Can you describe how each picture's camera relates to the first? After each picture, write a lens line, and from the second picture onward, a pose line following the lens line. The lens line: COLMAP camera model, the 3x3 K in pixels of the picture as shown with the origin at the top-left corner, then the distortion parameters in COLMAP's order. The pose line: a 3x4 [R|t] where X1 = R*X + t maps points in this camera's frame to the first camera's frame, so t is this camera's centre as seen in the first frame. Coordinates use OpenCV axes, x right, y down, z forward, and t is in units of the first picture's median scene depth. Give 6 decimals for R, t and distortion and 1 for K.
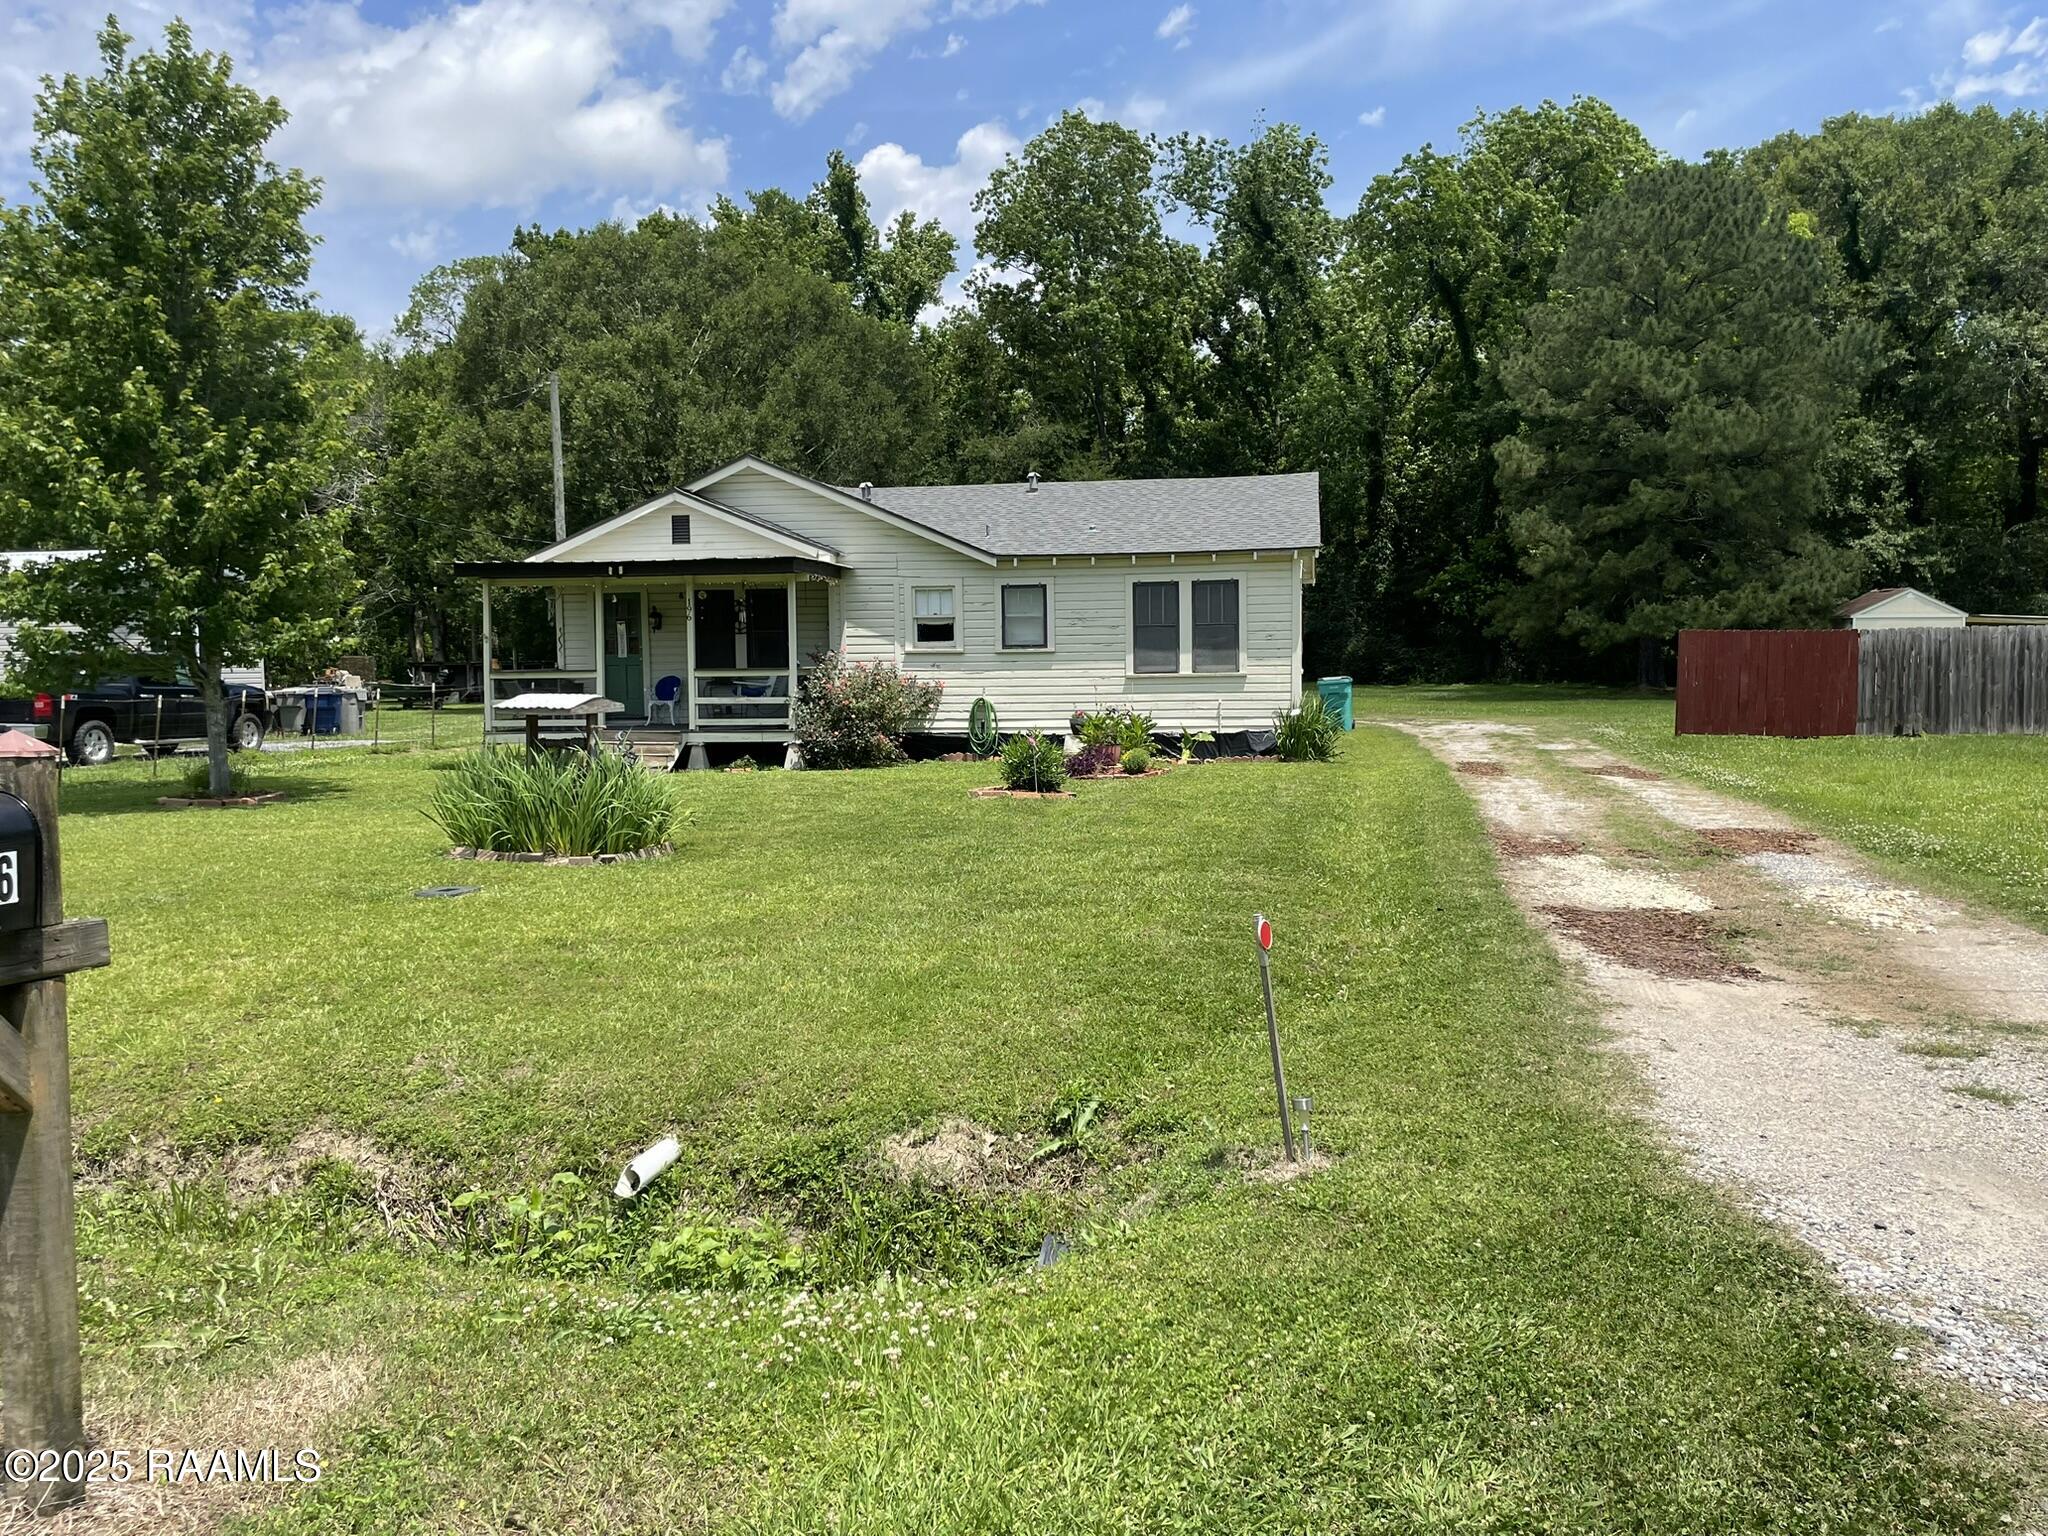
lens RADIAL K [[1634.4, 0, 1012.8], [0, 1634.4, 751.8], [0, 0, 1]] dist [0.029189, -0.006362]
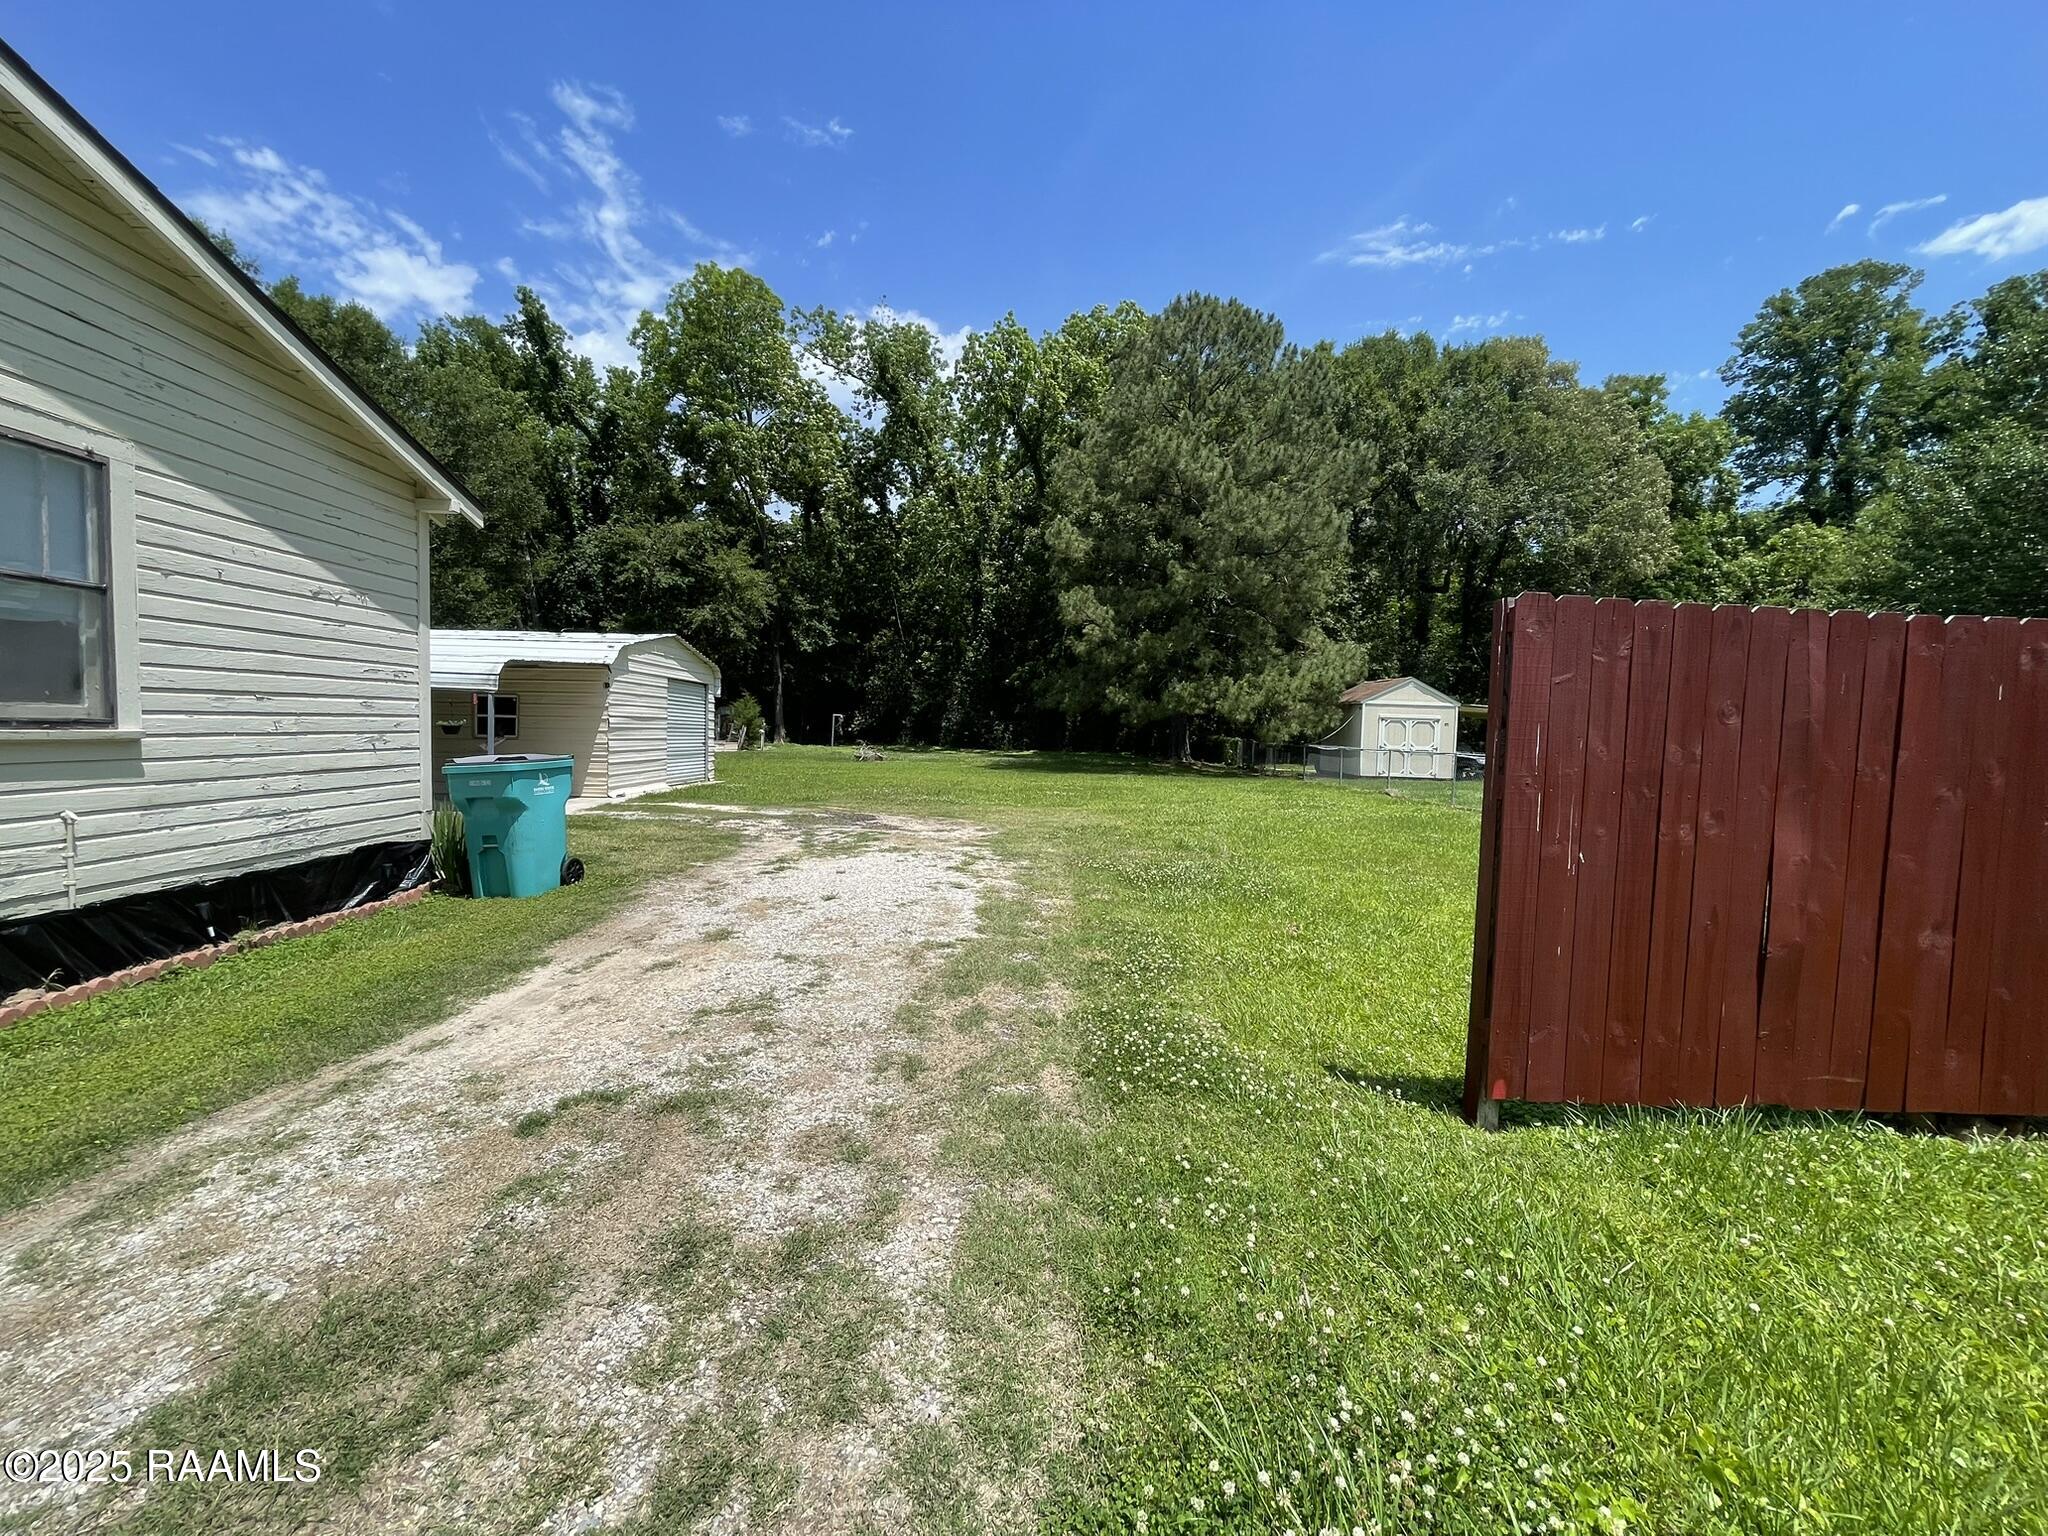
lens RADIAL K [[805.6, 0, 1027.6], [0, 805.6, 777.0], [0, 0, 1]] dist [-0.016481, 0.001463]
pose [[0.978433, 0.019367, 0.205656, 0.190802], [-0.019894, 0.999802, 0.000498, -0.029475], [-0.205606, -0.004579, 0.978624, 0.529925]]
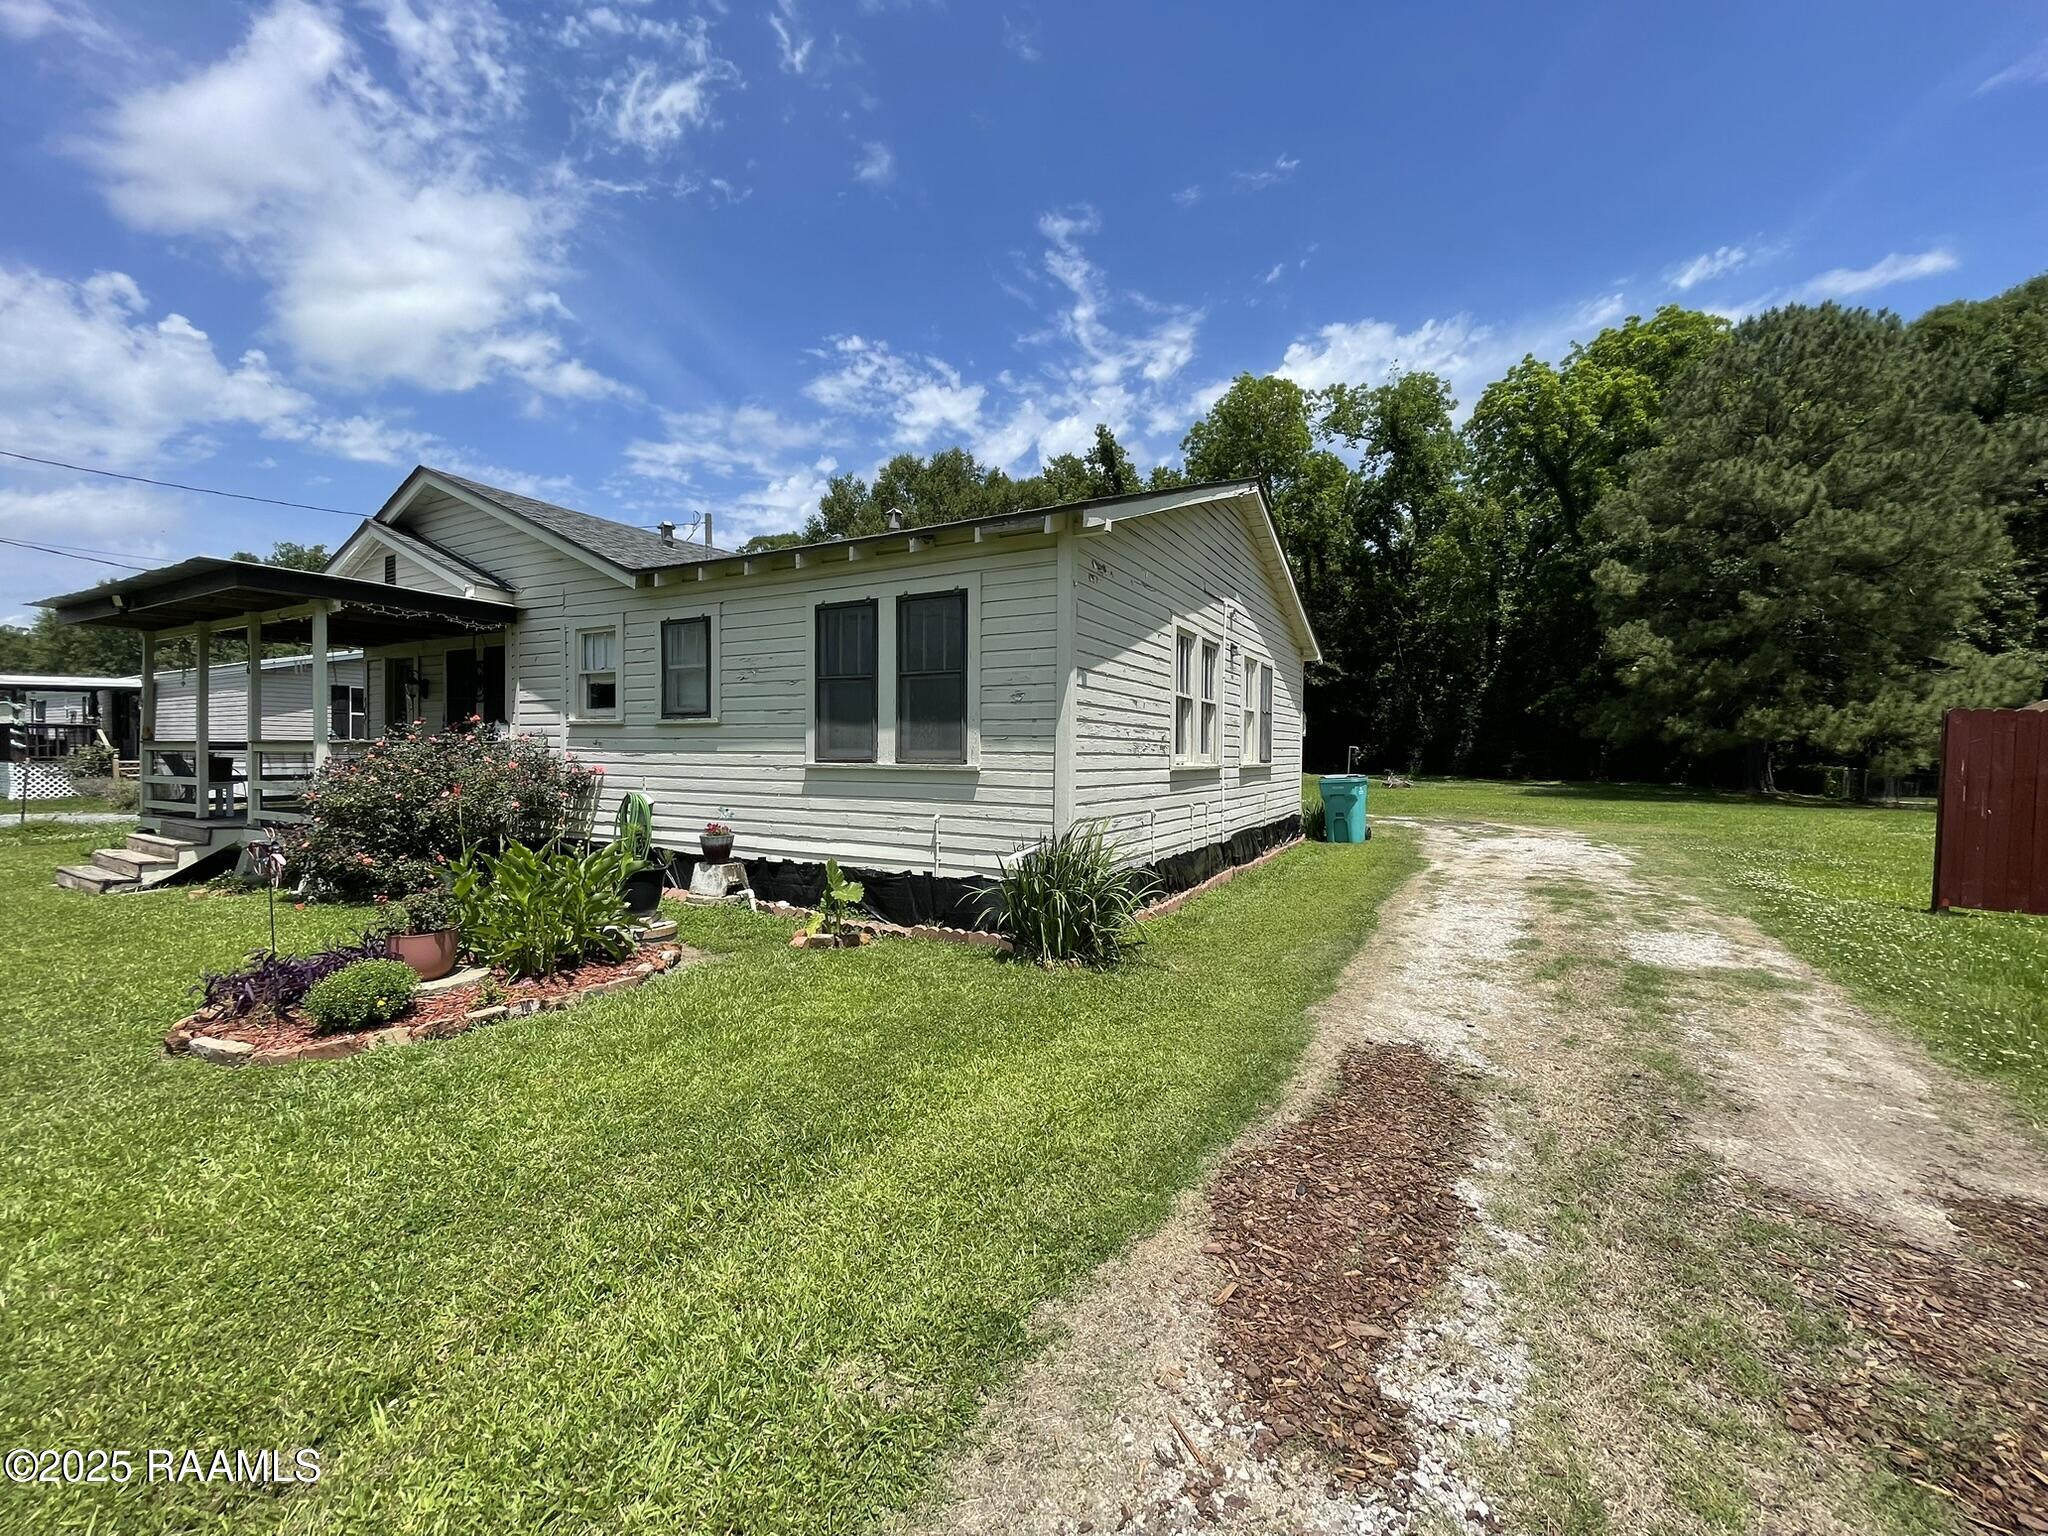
lens RADIAL K [[805.6, 0, 1017.4], [0, 805.6, 768.0], [0, 0, 1]] dist [-0.016481, 0.001463]
pose [[0.940563, 0.029372, -0.338348, 0.121915], [-0.041905, 0.998677, -0.029794, -0.020737], [0.337025, 0.042202, 0.940549, 0.387838]]
